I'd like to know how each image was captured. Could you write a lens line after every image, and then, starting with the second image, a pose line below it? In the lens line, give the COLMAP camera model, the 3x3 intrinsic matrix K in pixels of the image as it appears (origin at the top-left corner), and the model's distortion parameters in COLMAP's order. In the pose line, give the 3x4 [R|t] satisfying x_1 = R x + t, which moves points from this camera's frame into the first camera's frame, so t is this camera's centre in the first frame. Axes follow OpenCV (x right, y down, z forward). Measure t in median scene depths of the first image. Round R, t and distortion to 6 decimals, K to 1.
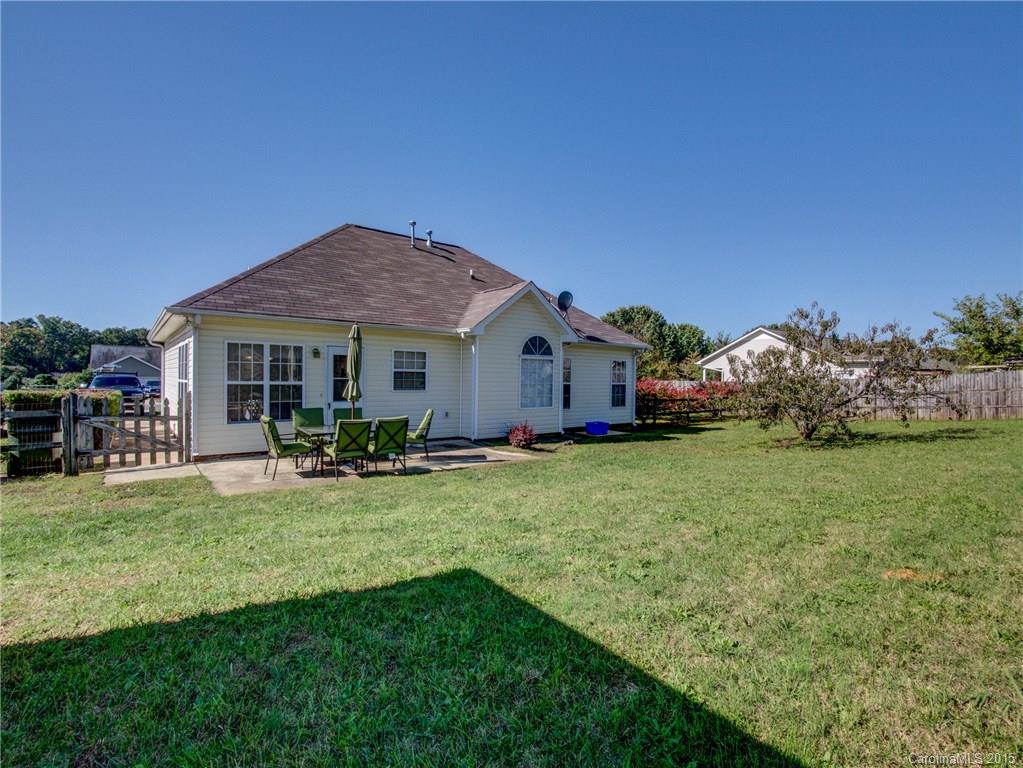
lens RADIAL K [[473.3, 0, 511.5], [0, 473.3, 384.0], [0, 0, 1]] dist [-0.000174, 0.000033]
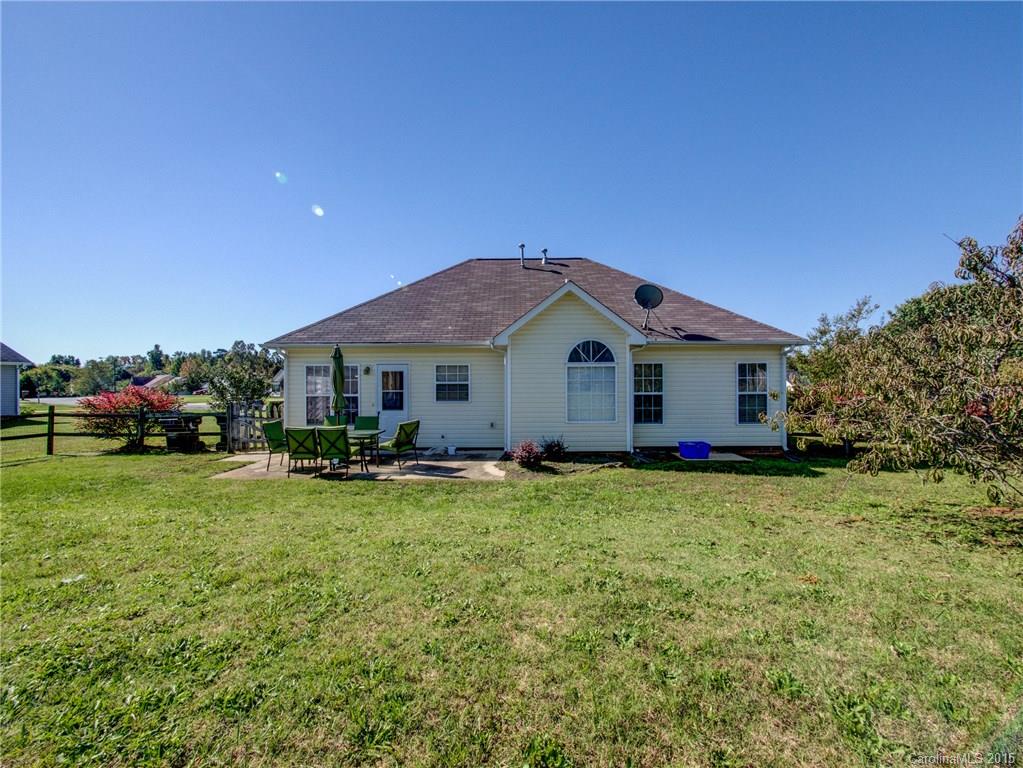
lens RADIAL K [[414.3, 0, 511.5], [0, 414.3, 384.0], [0, 0, 1]] dist [-0.000178, -0.000028]
pose [[0.784102, -0.021279, -0.620267, 0.432110], [0.005956, 0.999624, -0.026764, 0.000009], [0.620603, 0.017291, 0.783934, 0.307340]]
